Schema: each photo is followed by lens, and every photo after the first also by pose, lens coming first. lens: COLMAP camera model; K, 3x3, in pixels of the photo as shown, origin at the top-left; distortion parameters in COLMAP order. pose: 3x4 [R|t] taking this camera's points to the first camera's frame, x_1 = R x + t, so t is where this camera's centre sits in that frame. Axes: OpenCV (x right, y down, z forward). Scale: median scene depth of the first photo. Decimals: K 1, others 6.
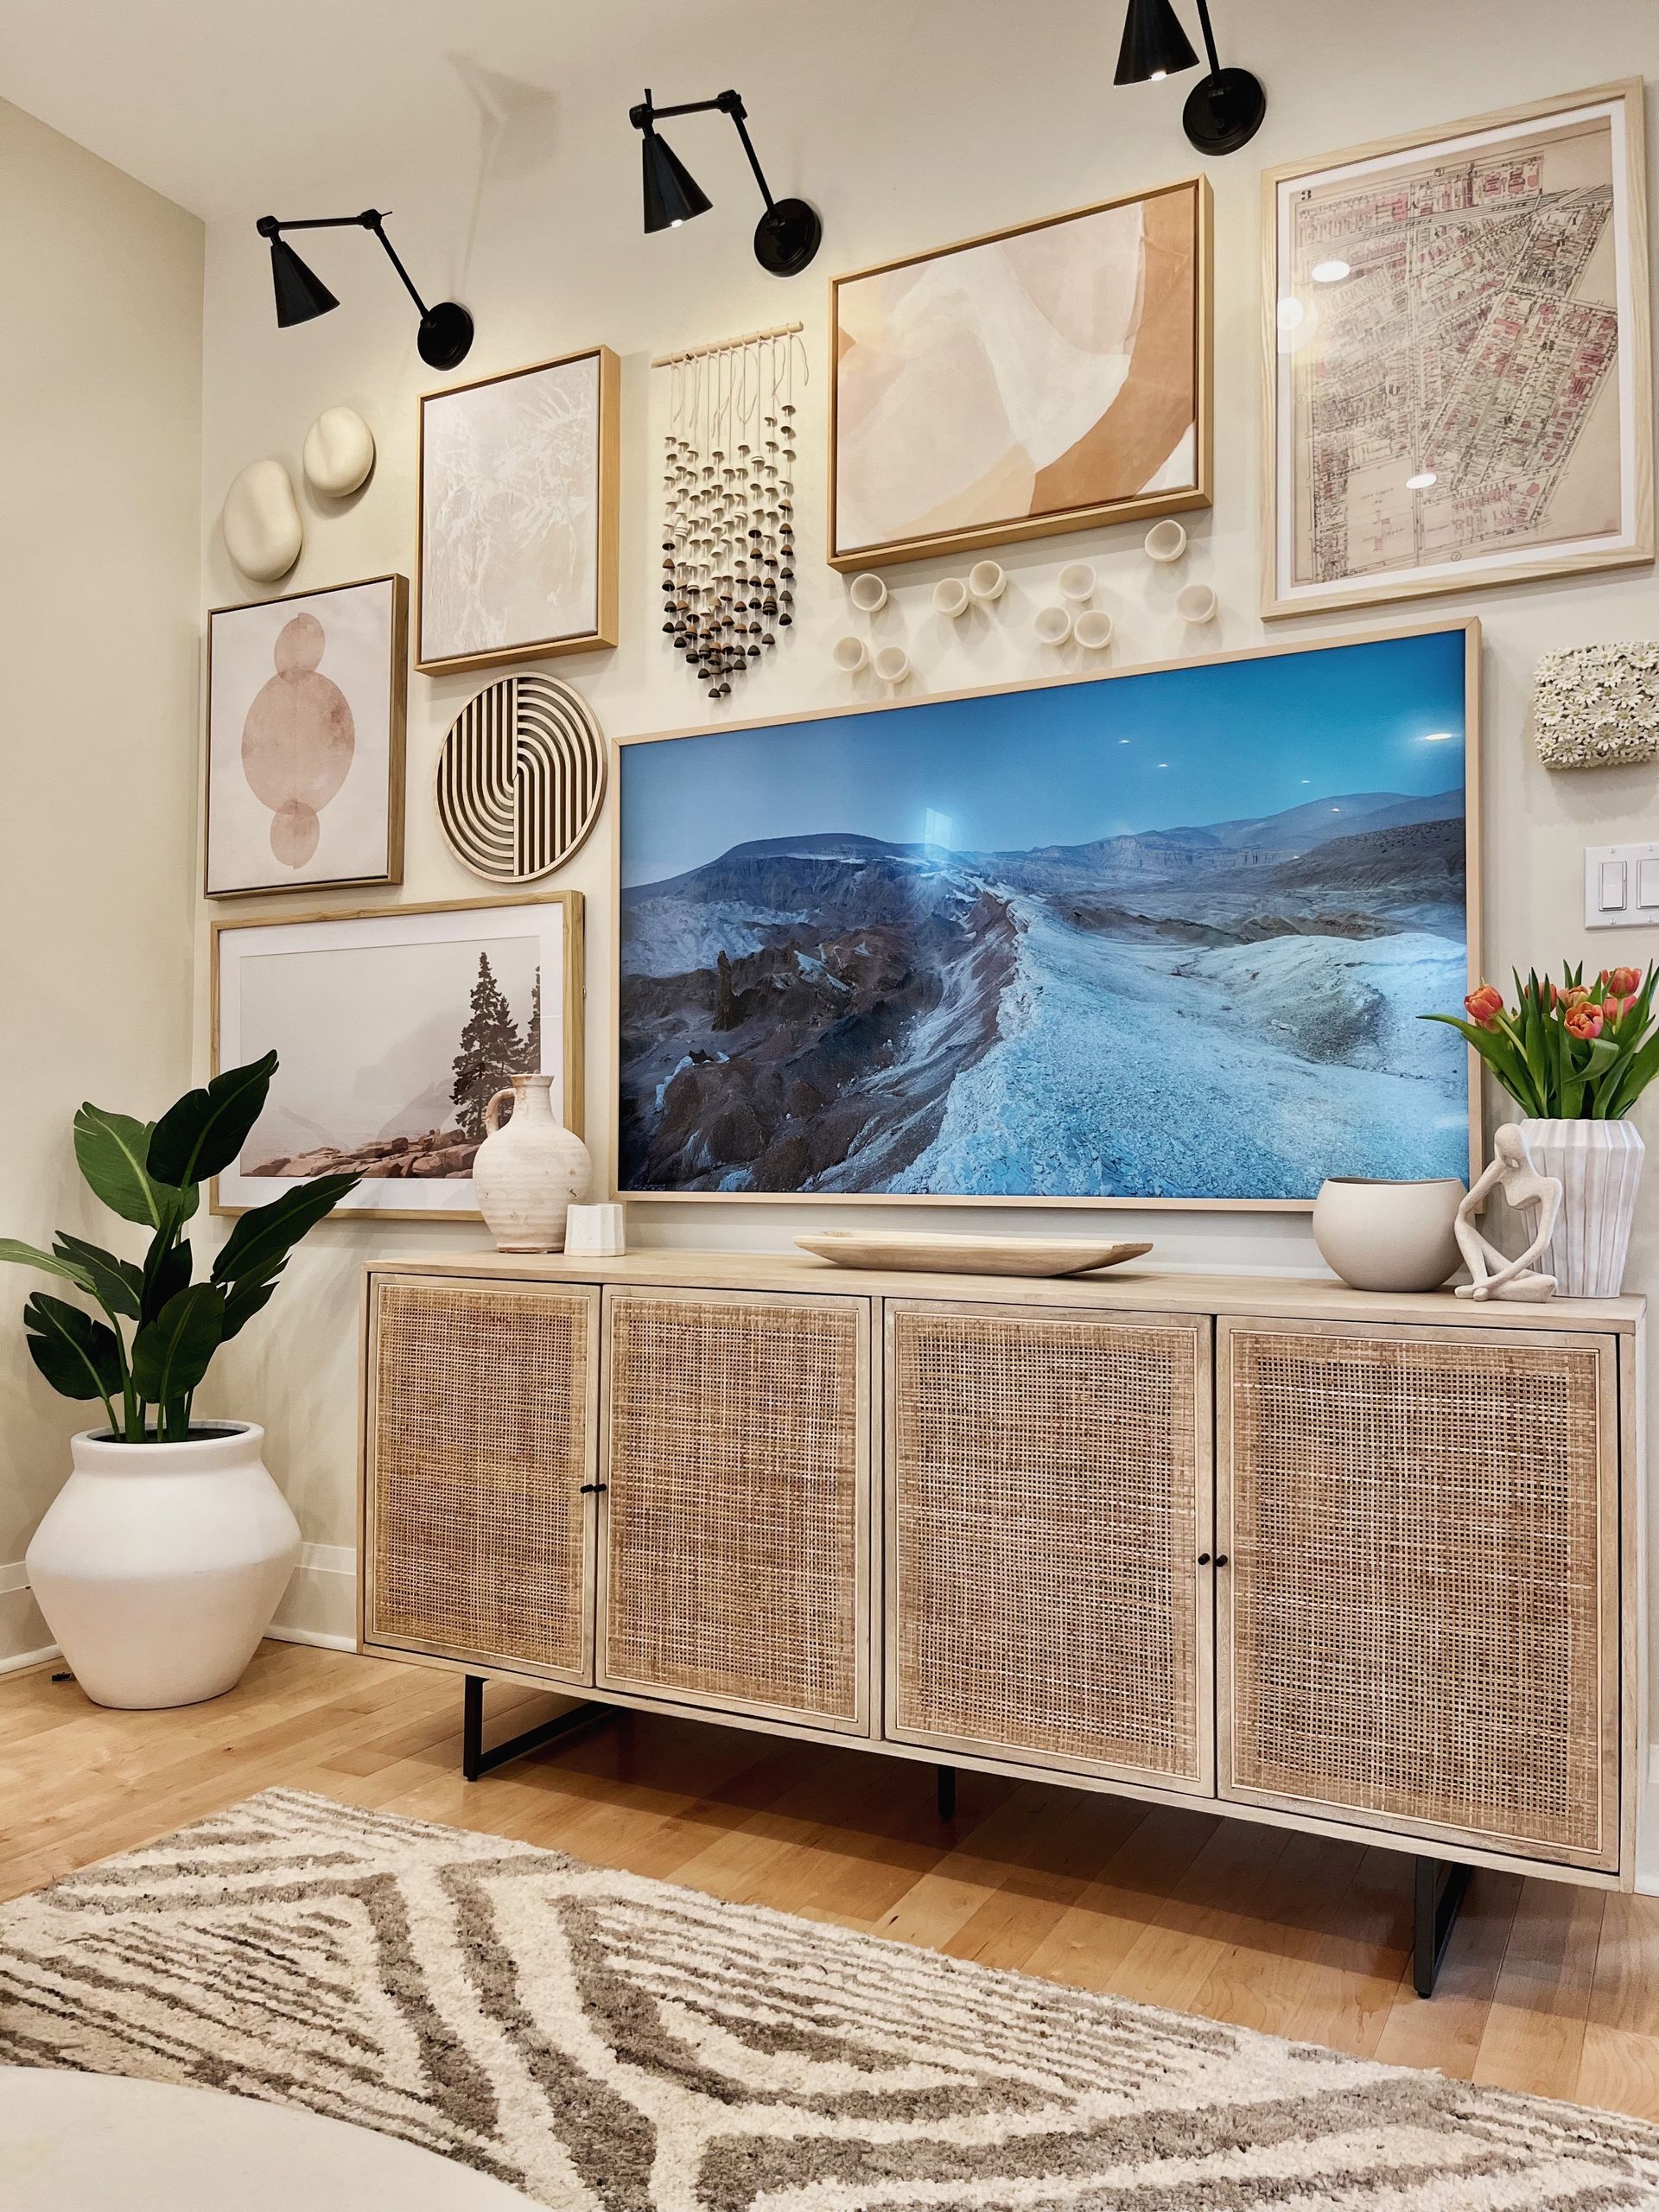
lens RADIAL K [[1676.9, 0, 810.6], [0, 1676.9, 1111.3], [0, 0, 1]] dist [0.050102, -0.066001]
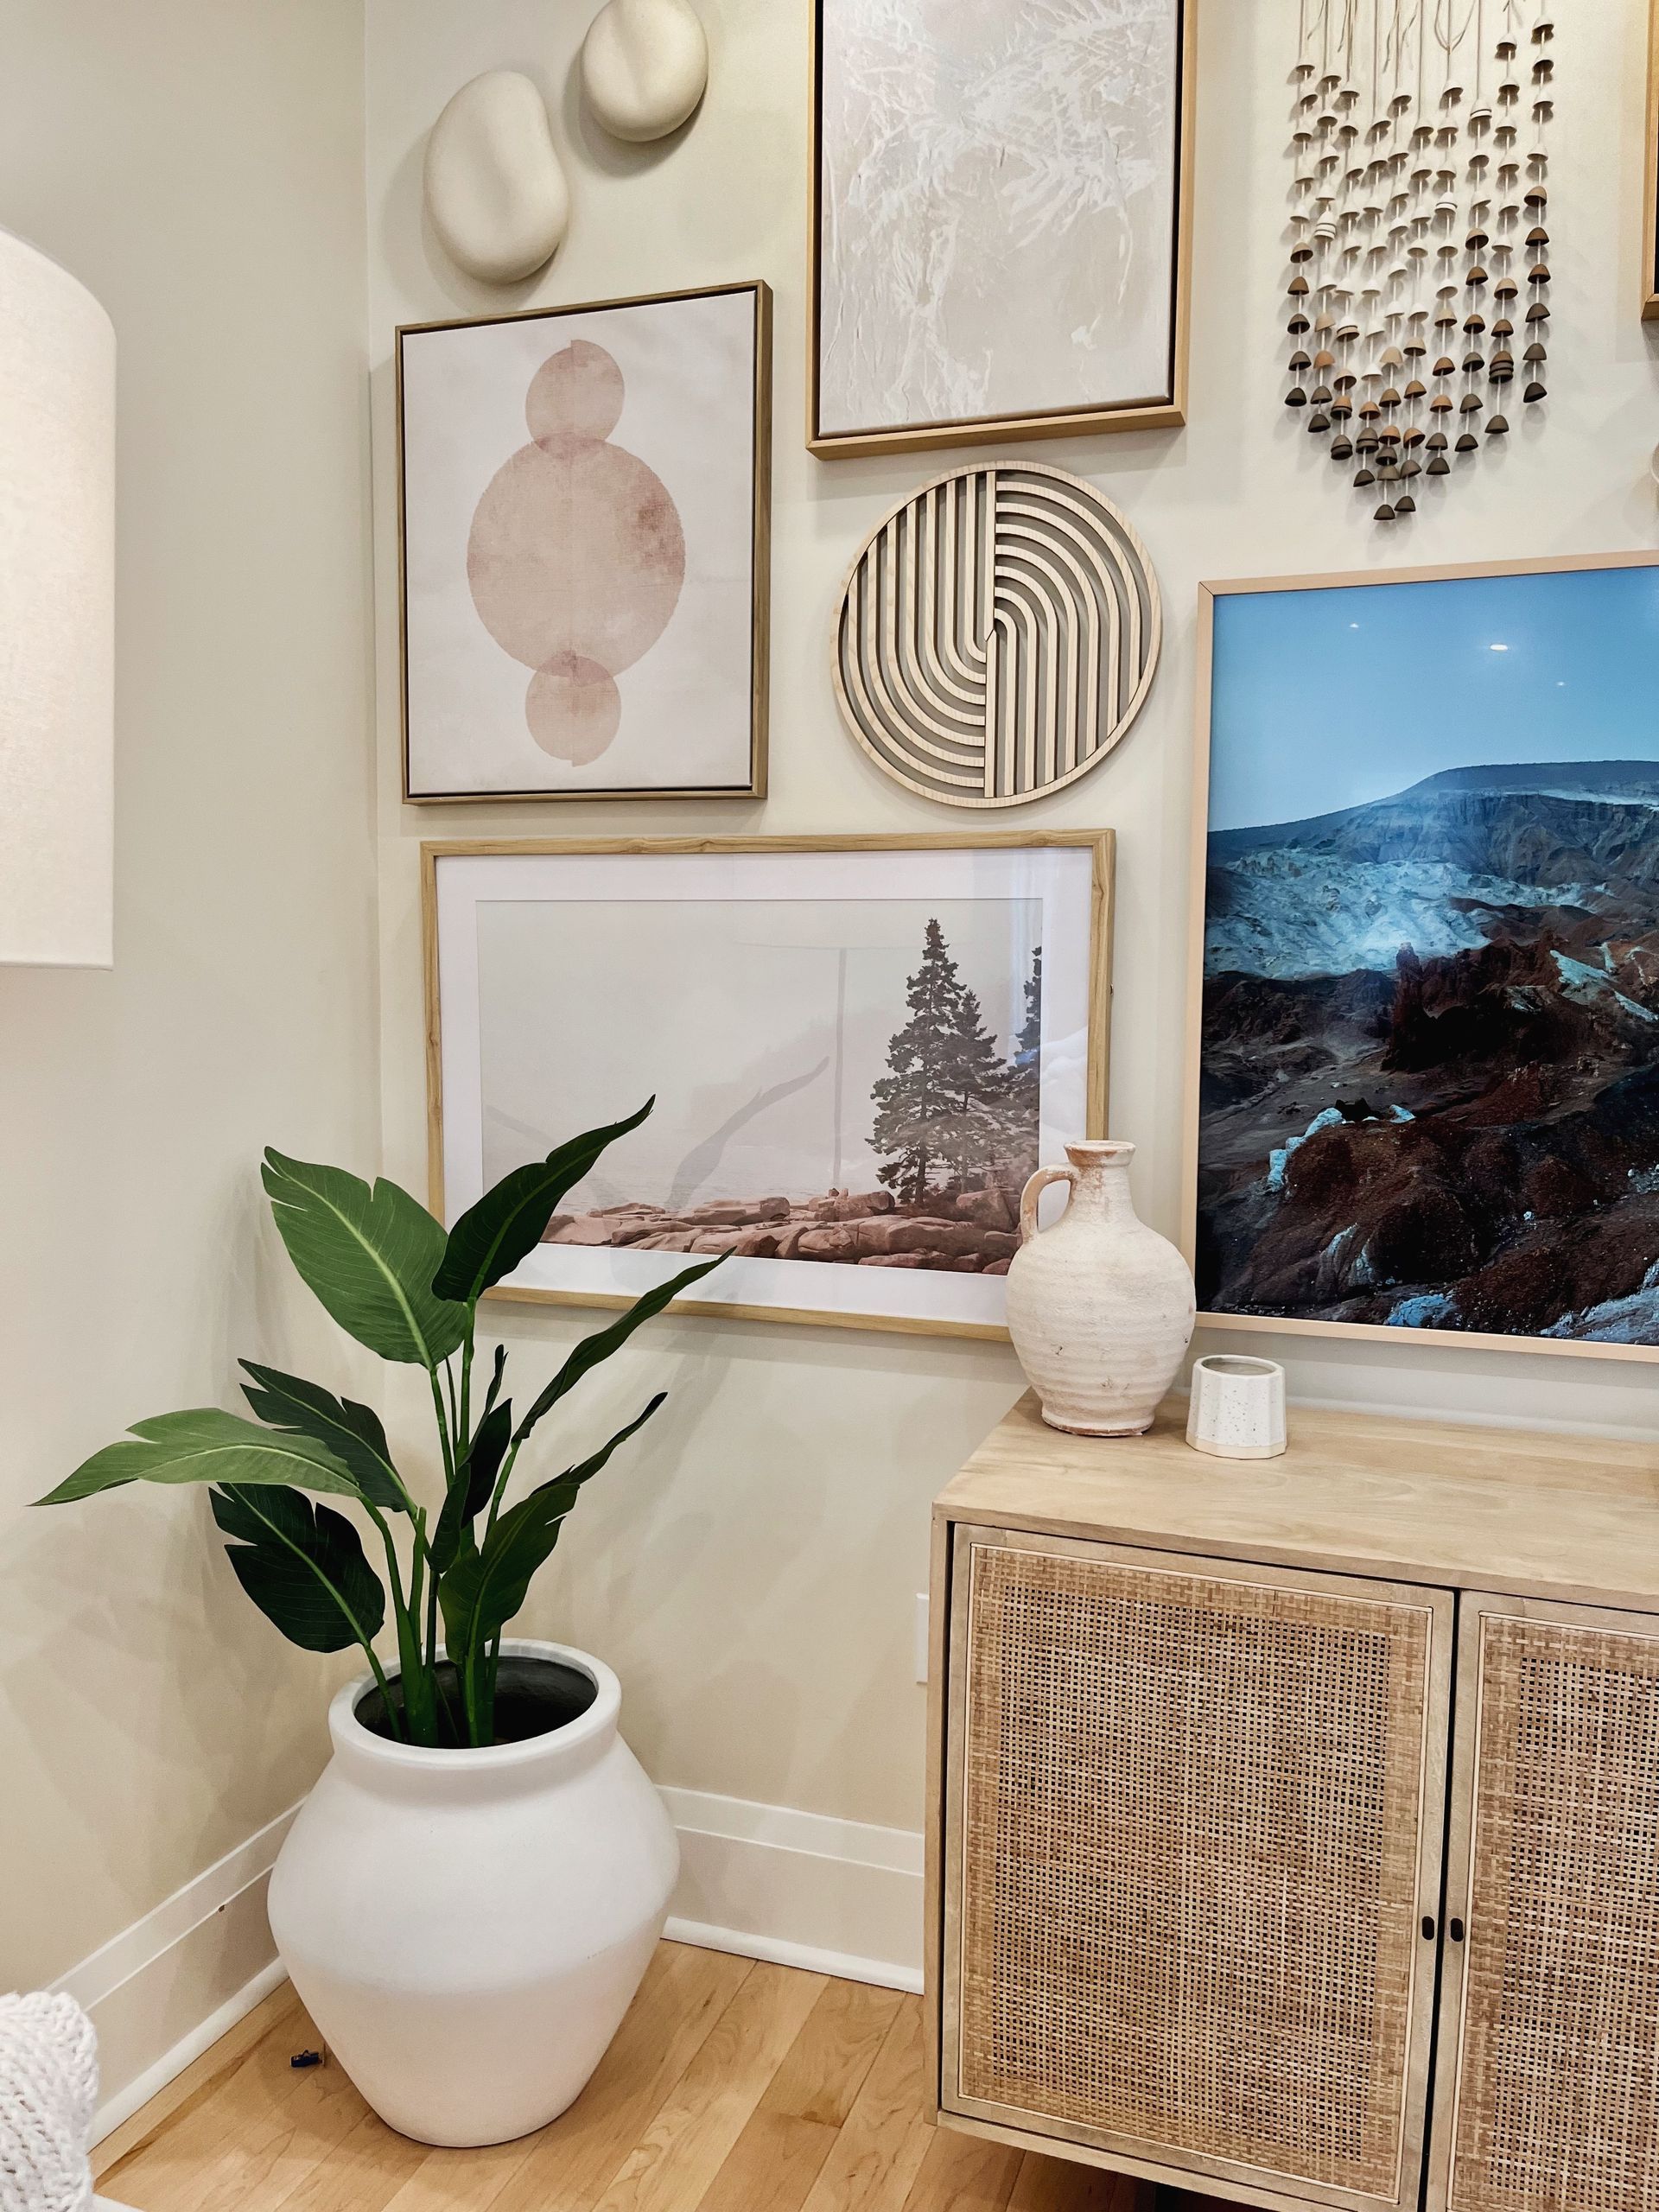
lens RADIAL K [[1676.9, 0, 817.1], [0, 1676.9, 1107.9], [0, 0, 1]] dist [0.050102, -0.066001]
pose [[0.989685, -0.010428, 0.142882, -0.399435], [-0.007473, 0.992231, 0.124183, -0.123681], [-0.143067, -0.123969, 0.981918, 0.455419]]
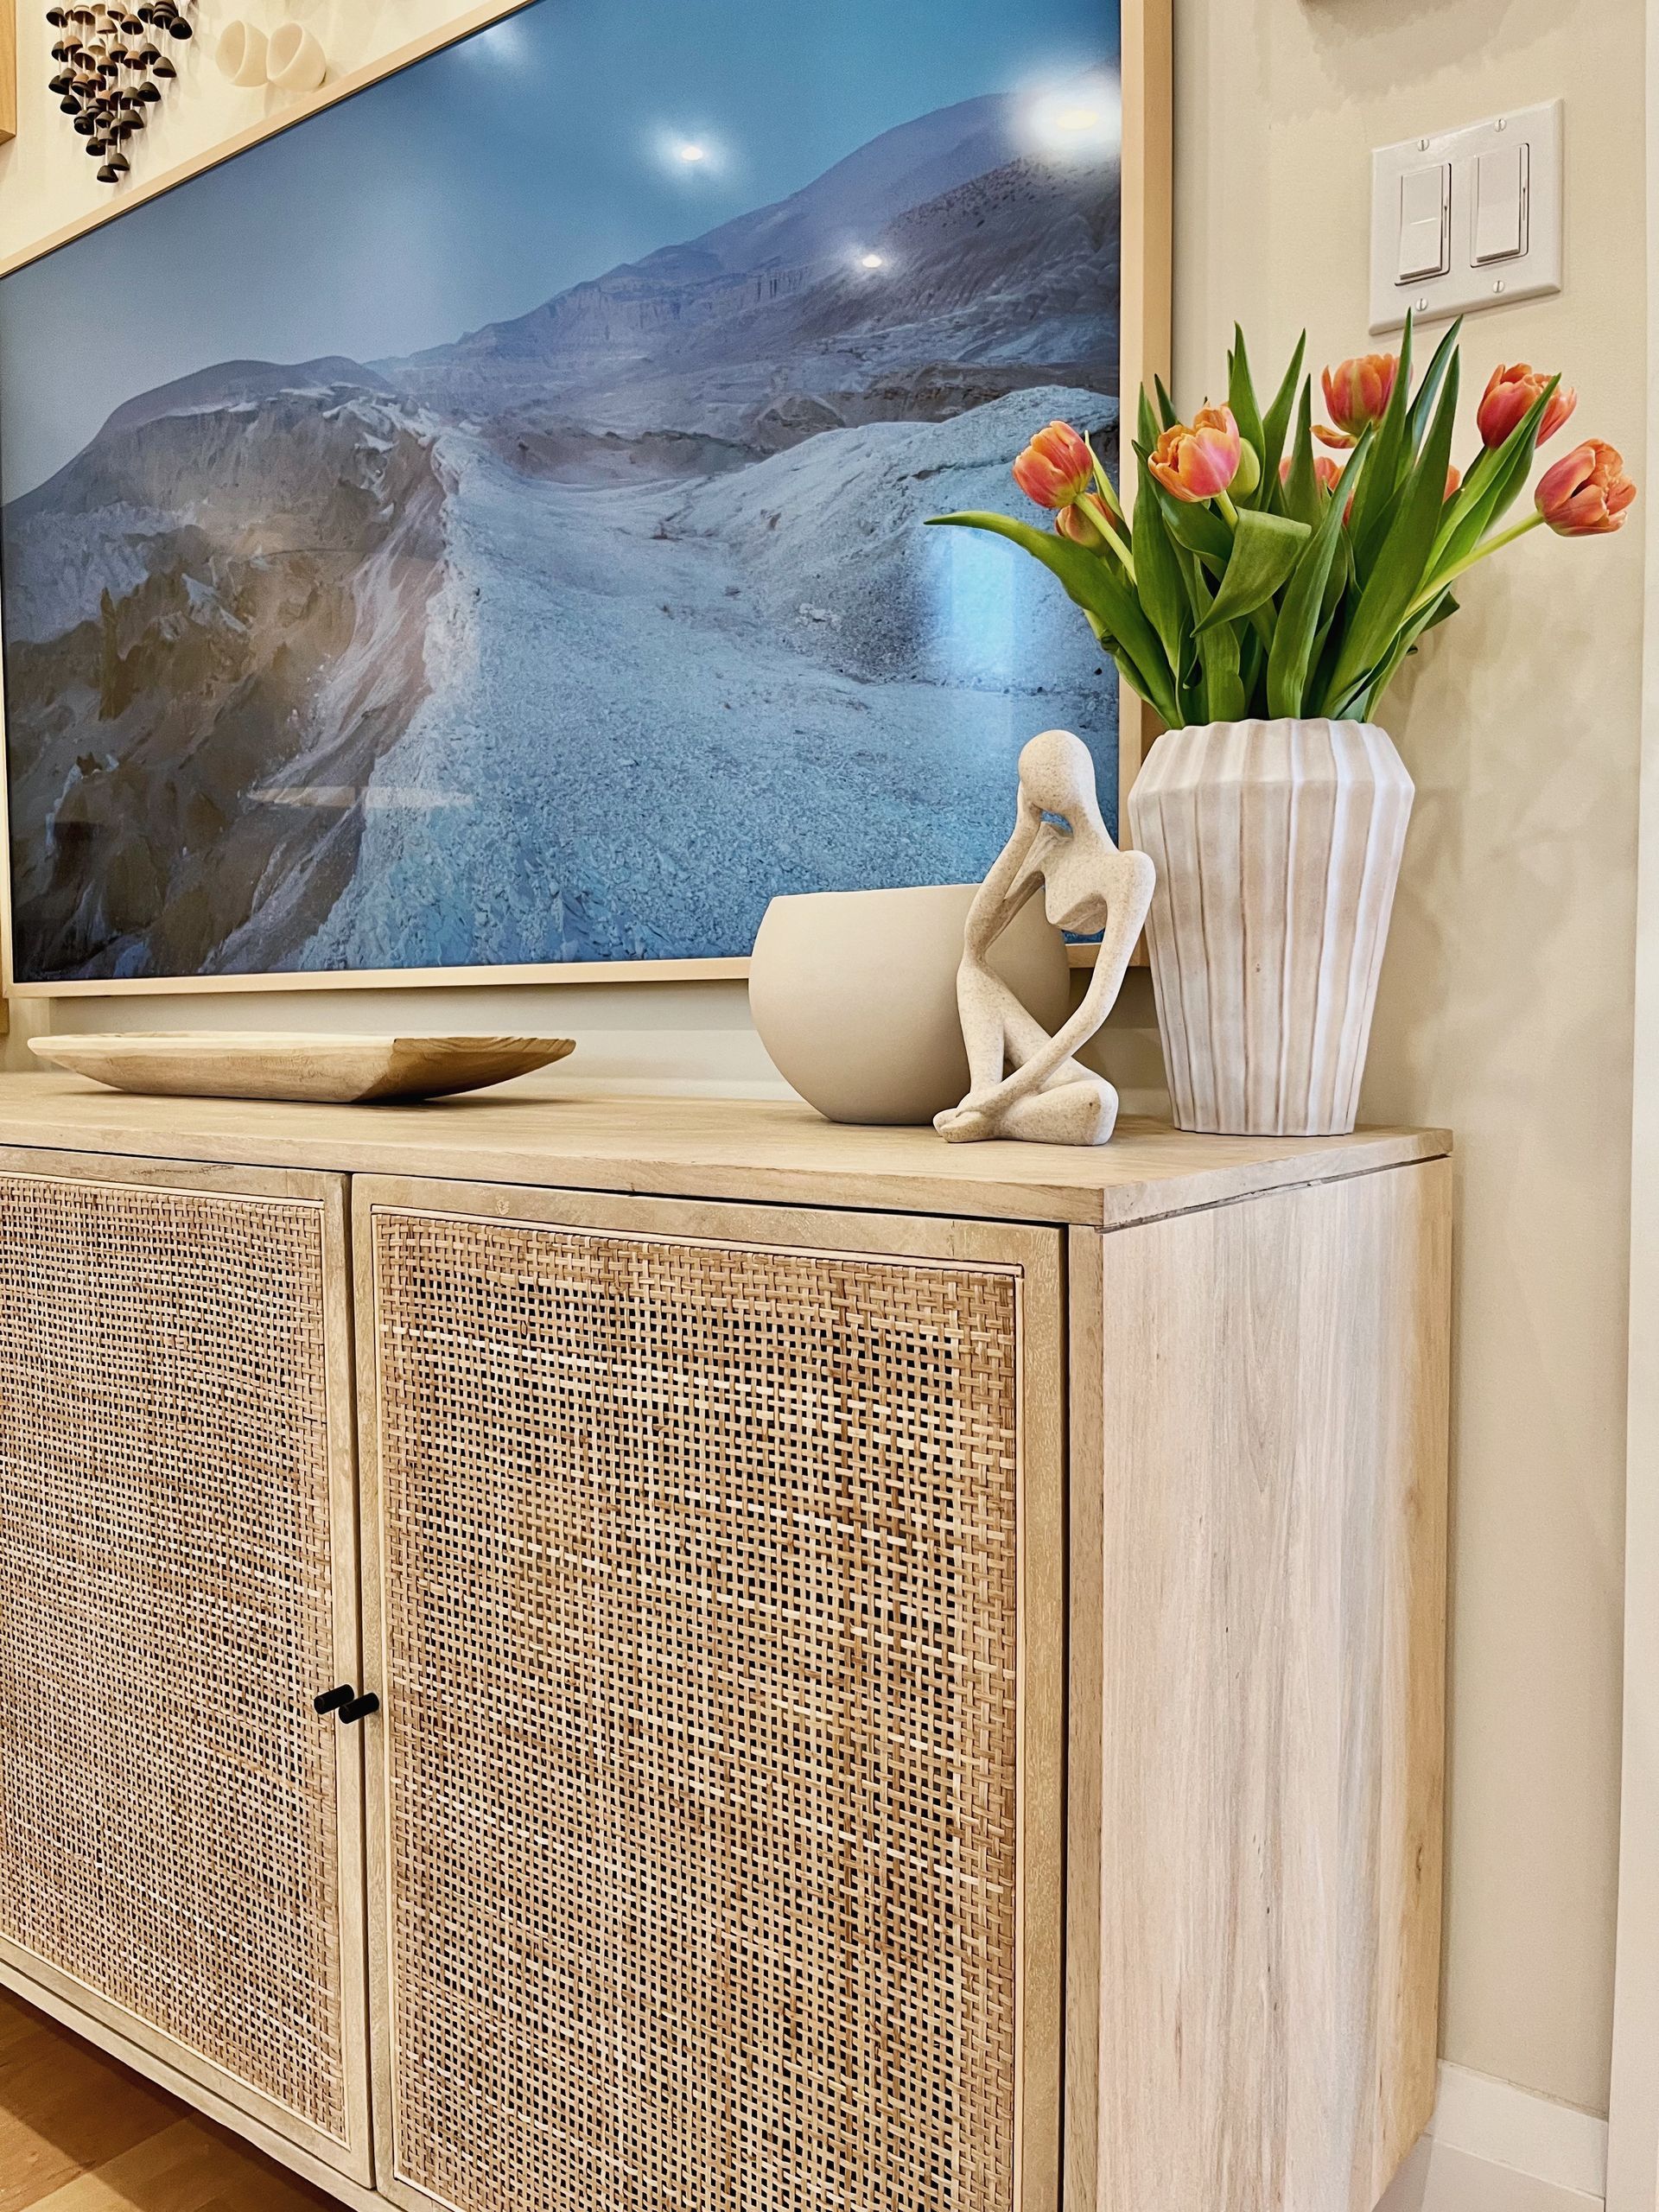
lens RADIAL K [[1676.9, 0, 832.0], [0, 1676.9, 1118.3], [0, 0, 1]] dist [0.050102, -0.066001]
pose [[0.989473, -0.001524, -0.144711, 0.337447], [0.014355, 0.996047, 0.087664, 0.053944], [0.144005, -0.088819, 0.985583, 0.450690]]
